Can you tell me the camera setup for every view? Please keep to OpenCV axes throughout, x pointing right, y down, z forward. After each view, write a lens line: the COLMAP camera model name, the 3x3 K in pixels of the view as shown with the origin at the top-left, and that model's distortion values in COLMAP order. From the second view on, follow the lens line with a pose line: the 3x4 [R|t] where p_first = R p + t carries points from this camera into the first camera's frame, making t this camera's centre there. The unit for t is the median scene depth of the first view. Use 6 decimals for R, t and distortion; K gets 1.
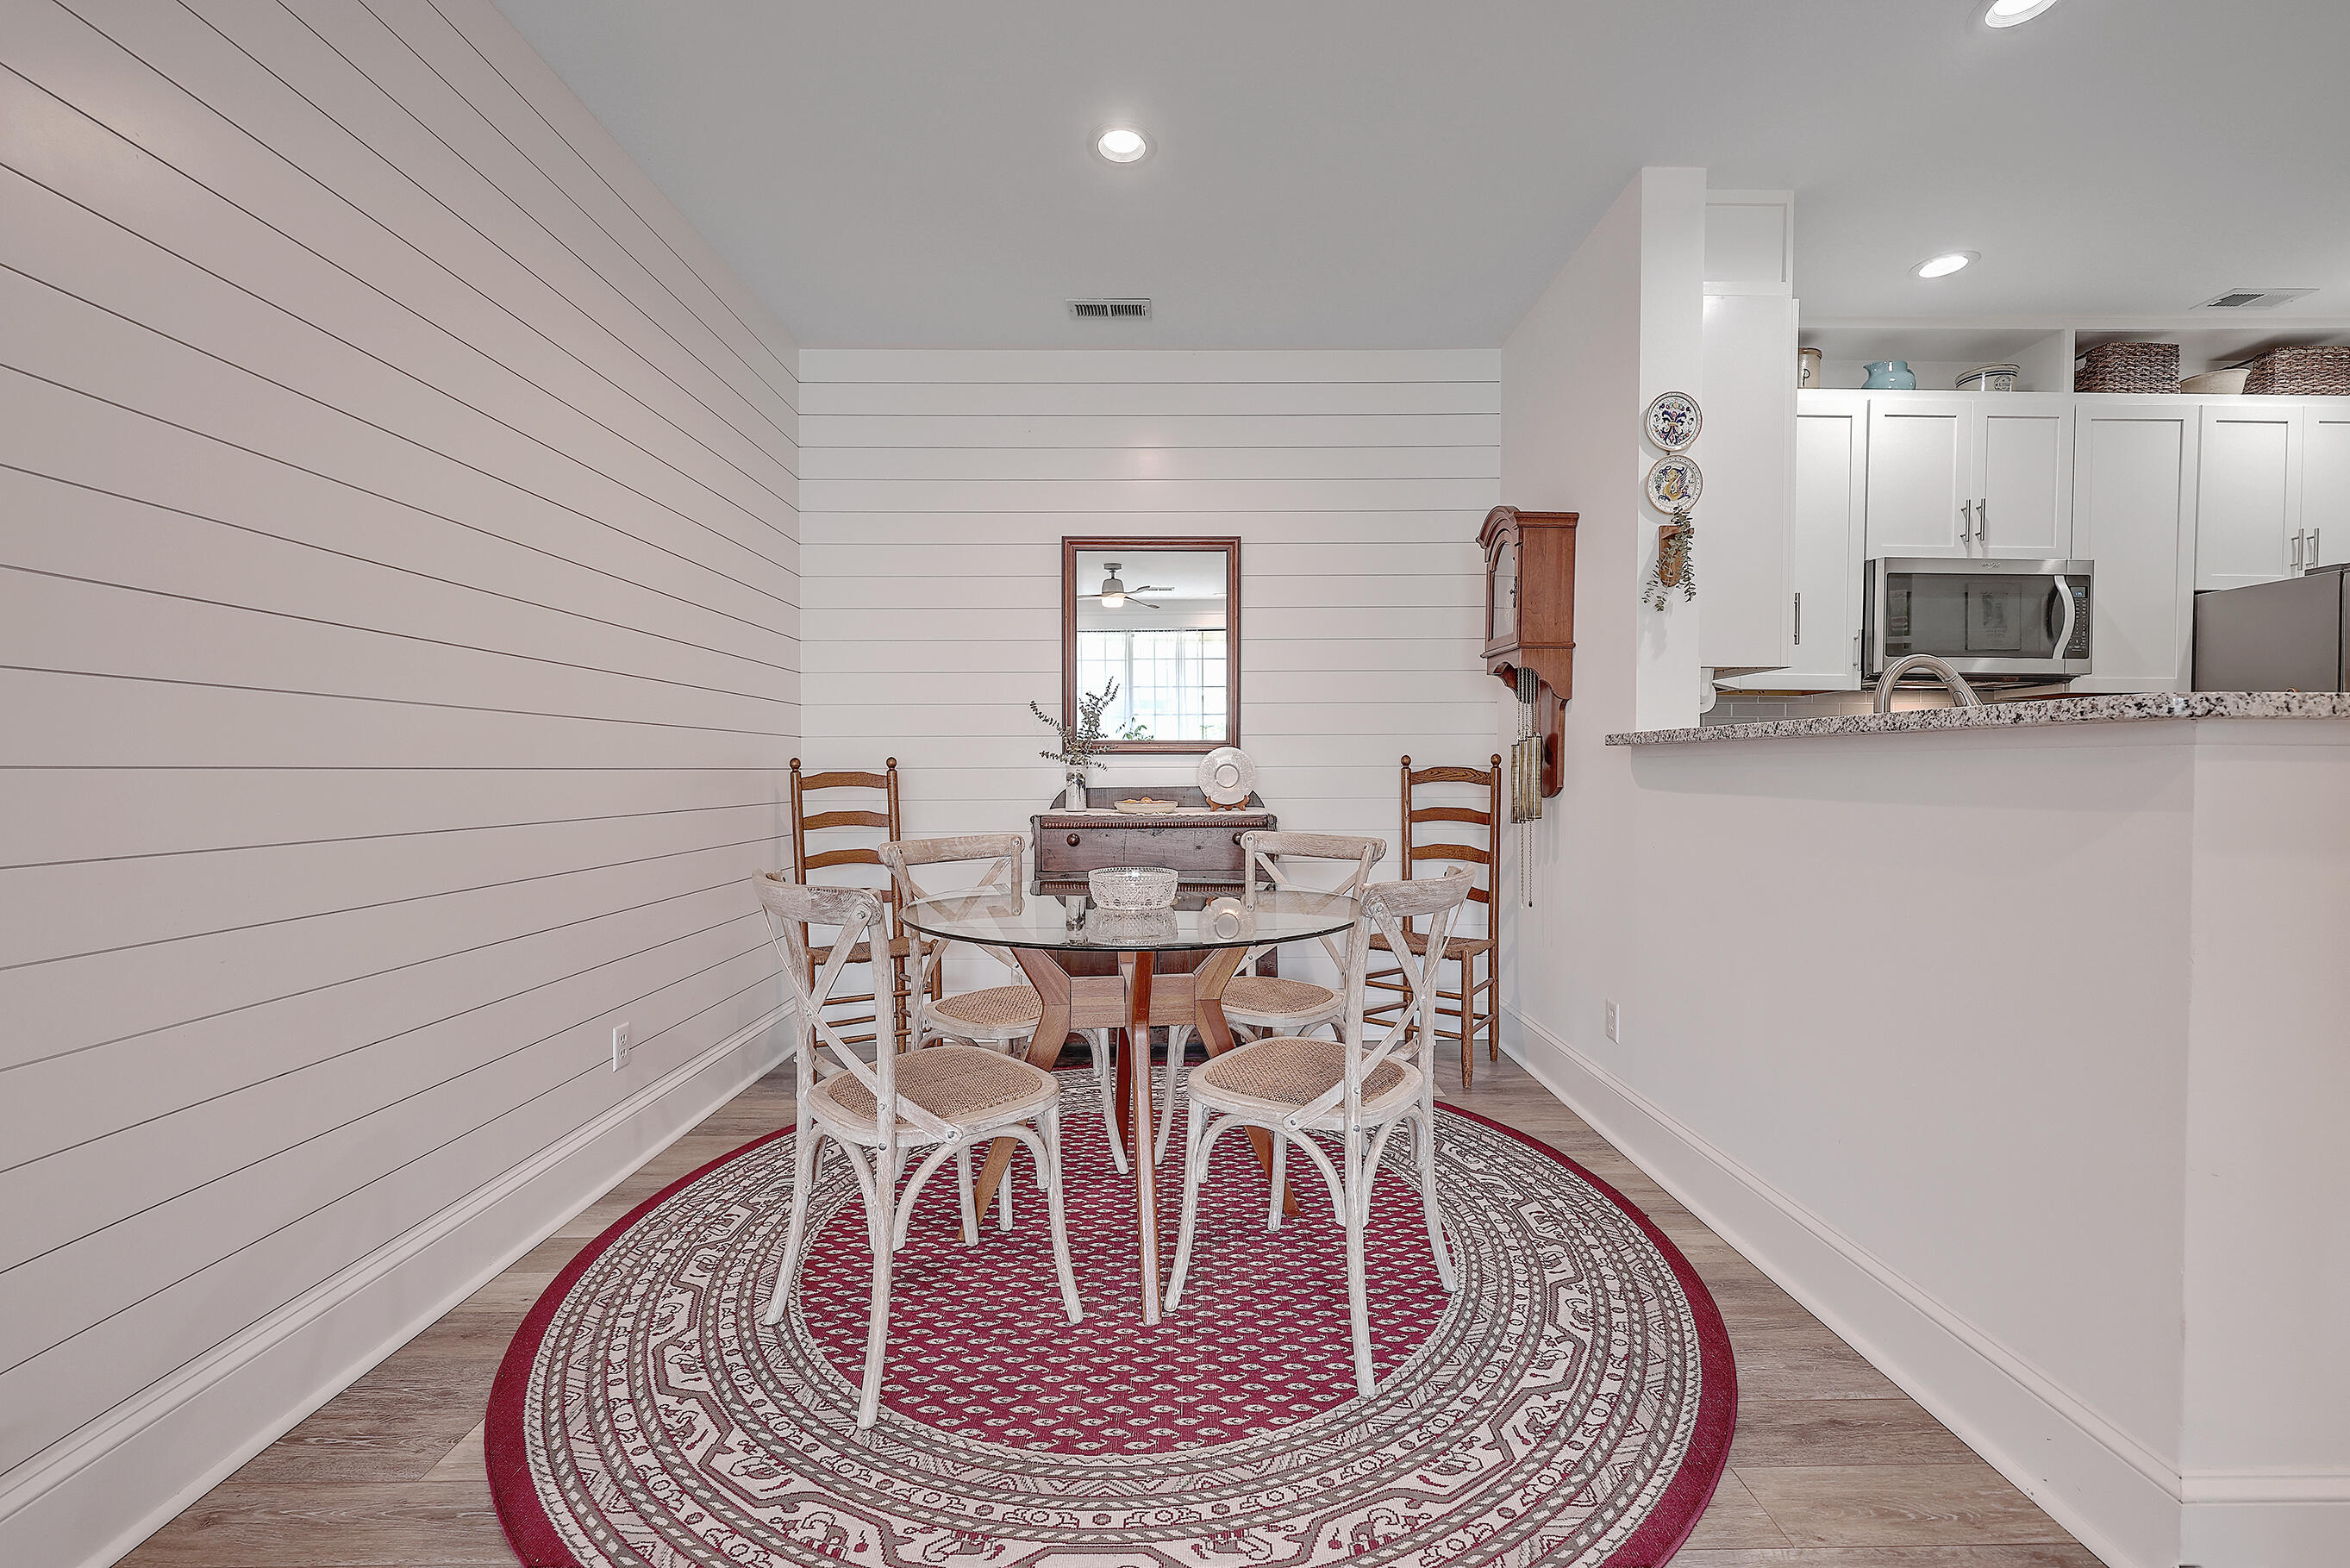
lens RADIAL K [[952.6, 0, 1180.1], [0, 952.6, 782.1], [0, 0, 1]] dist [0.004430, -0.000635]
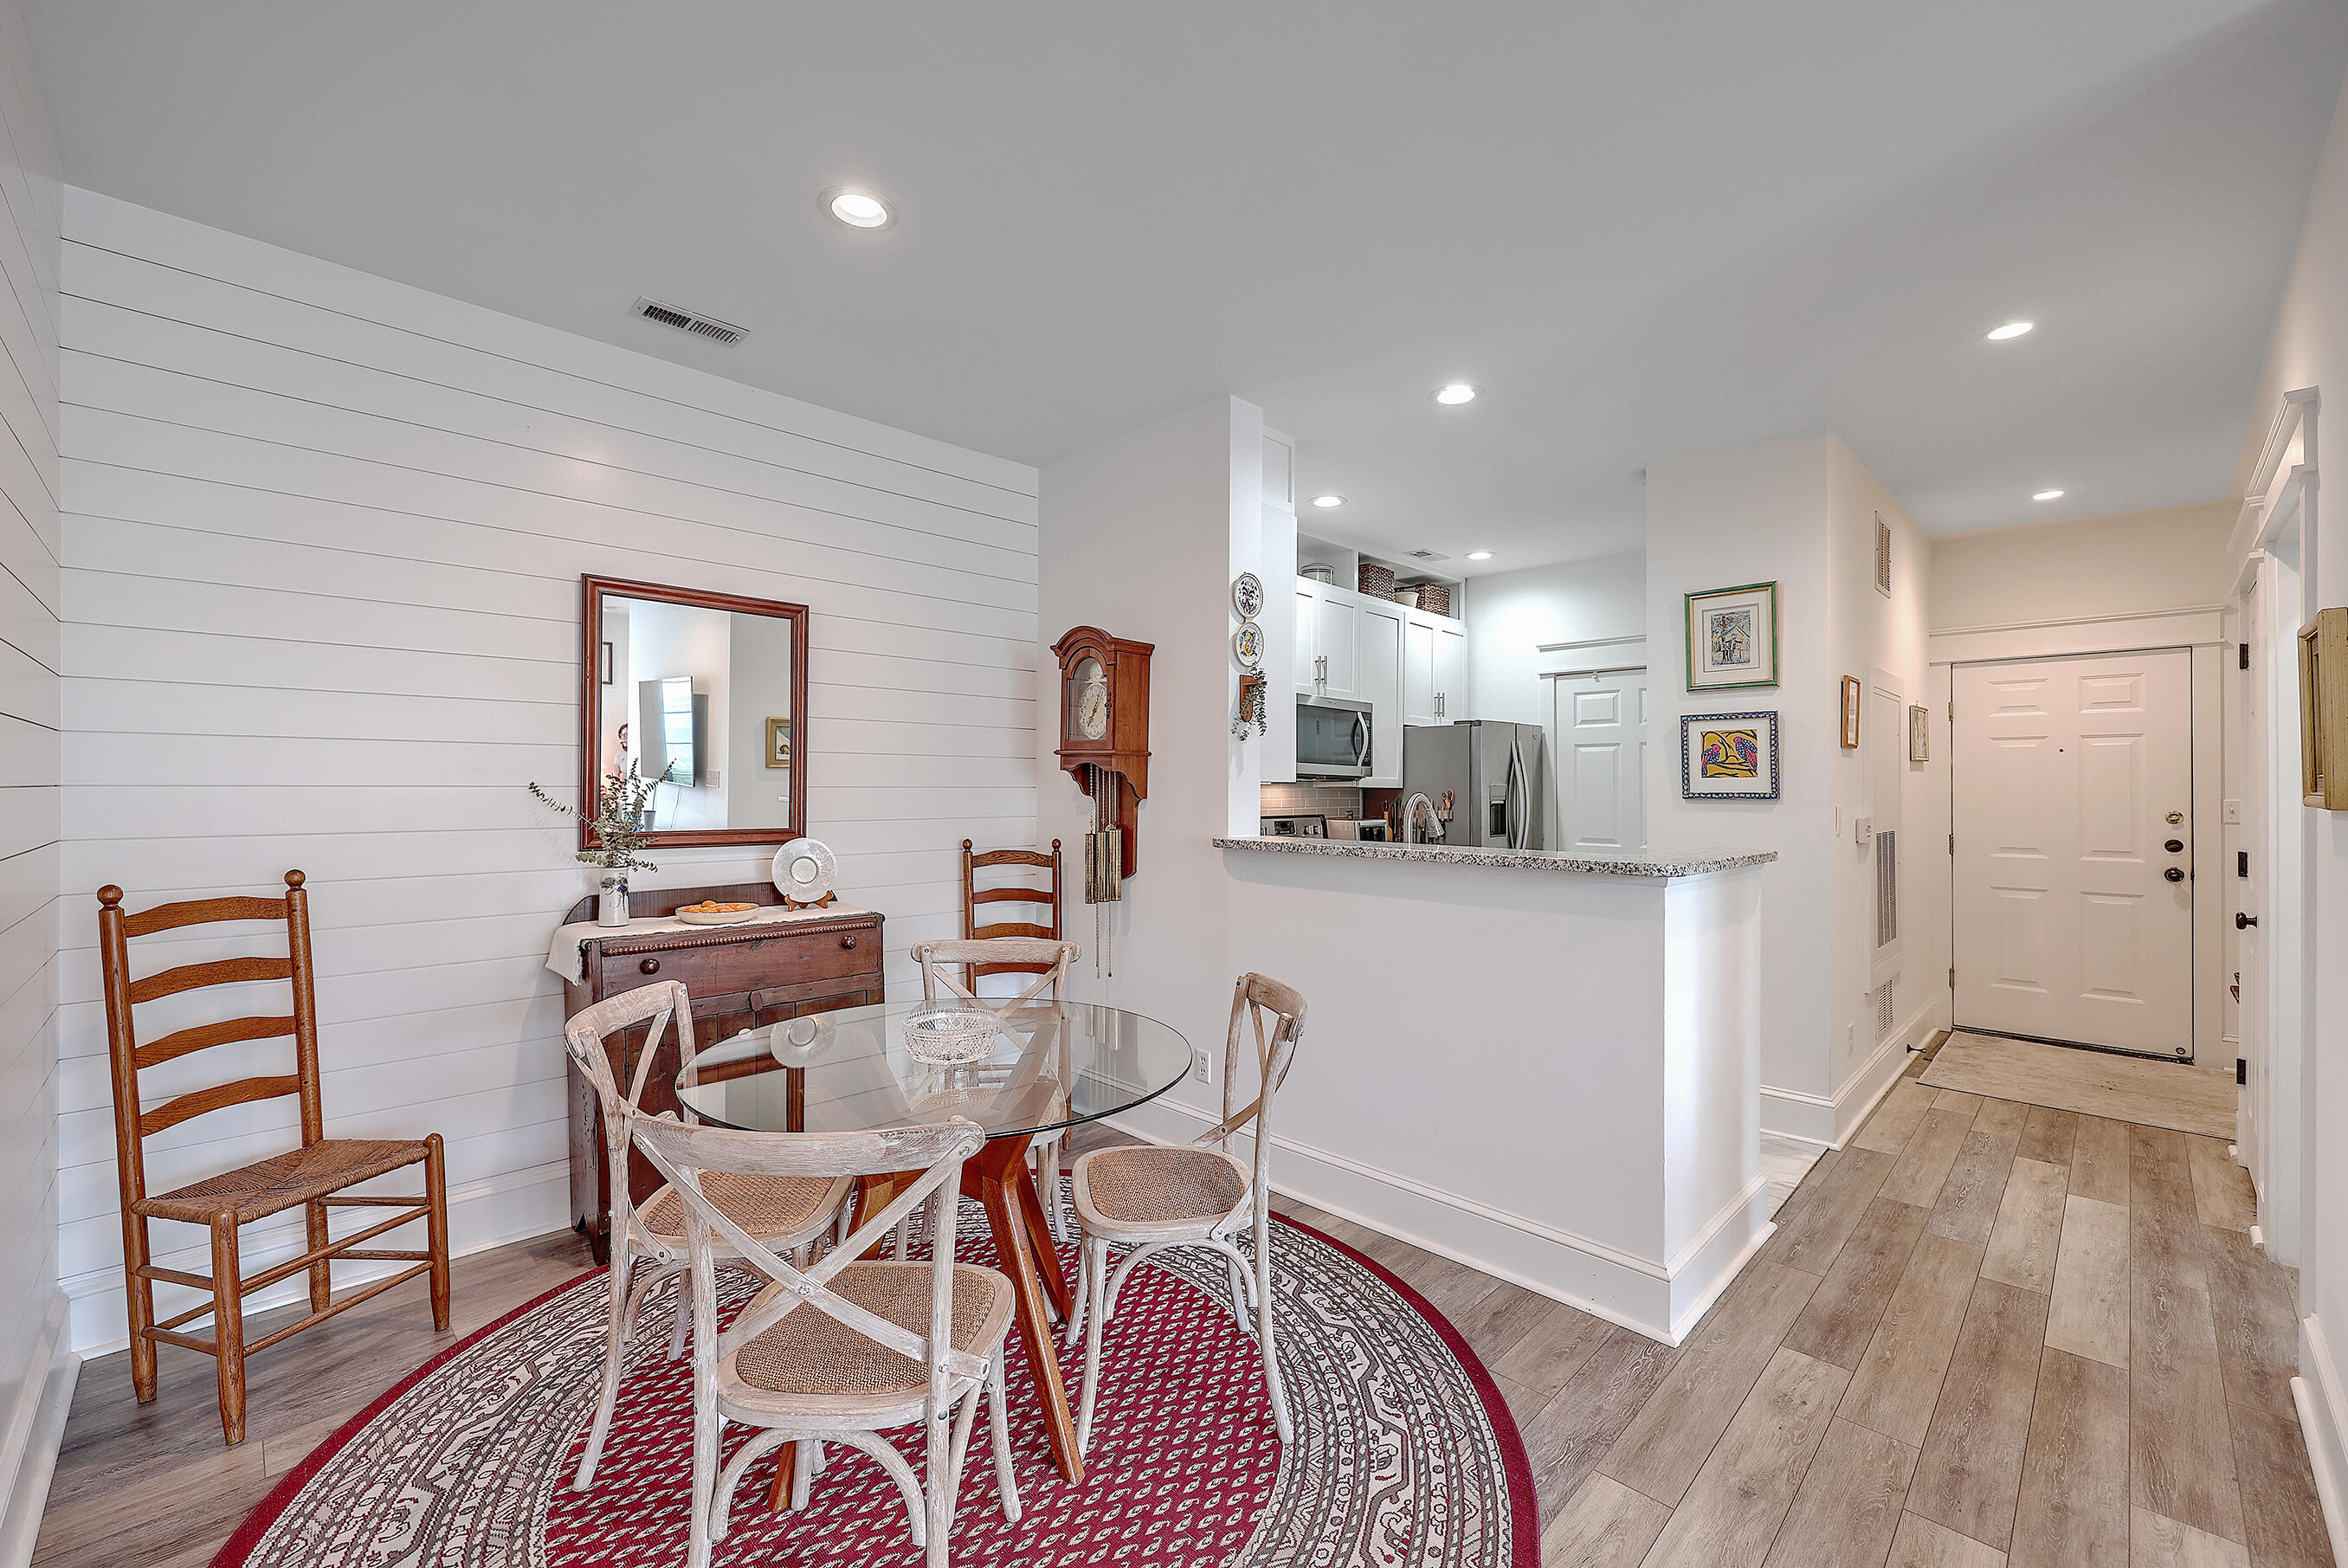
lens RADIAL K [[951.8, 0, 1184.4], [0, 951.8, 787.7], [0, 0, 1]] dist [0.004430, -0.000635]
pose [[0.714713, 0.005465, 0.699396, -0.350719], [0.002907, 0.999938, -0.010785, -0.079670], [-0.699412, 0.009741, 0.714653, 0.105856]]
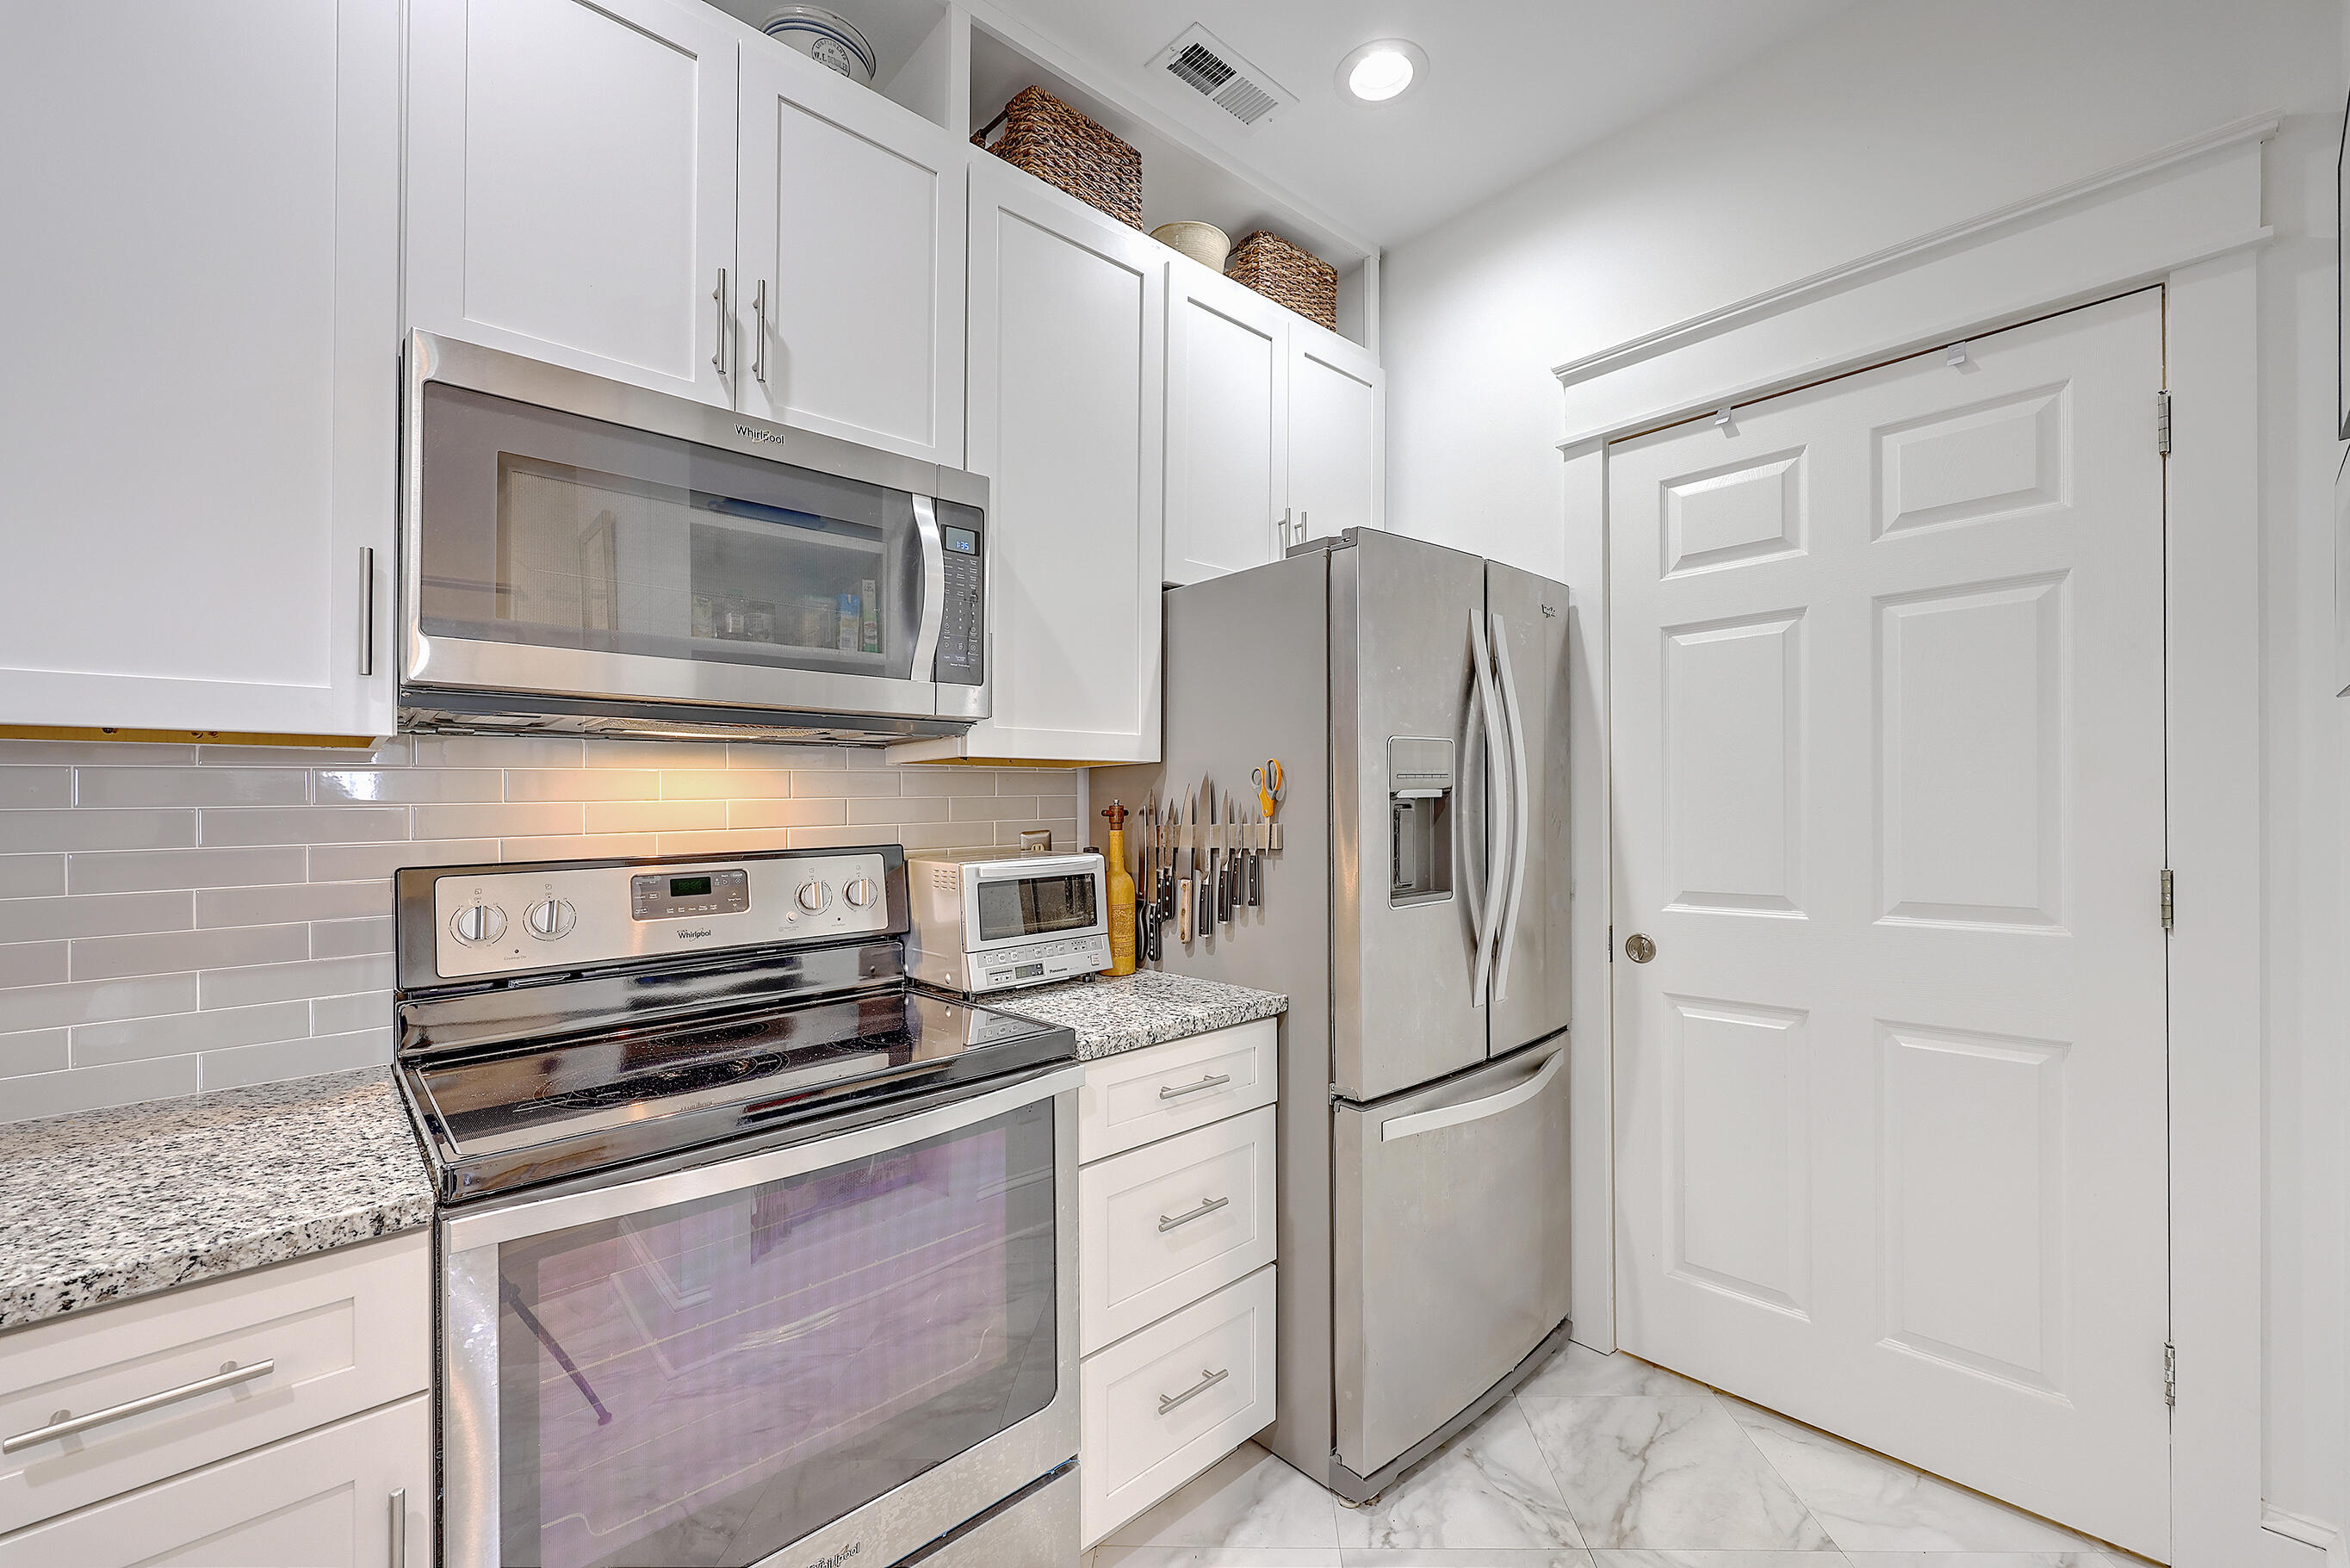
lens RADIAL K [[952.6, 0, 1193.7], [0, 952.6, 884.1], [0, 0, 1]] dist [0.004430, -0.000635]
pose [[0.742610, -0.072365, 0.665803, 0.704008], [0.029368, 0.996708, 0.075575, -0.065719], [-0.669080, -0.036569, 0.742290, 0.577457]]
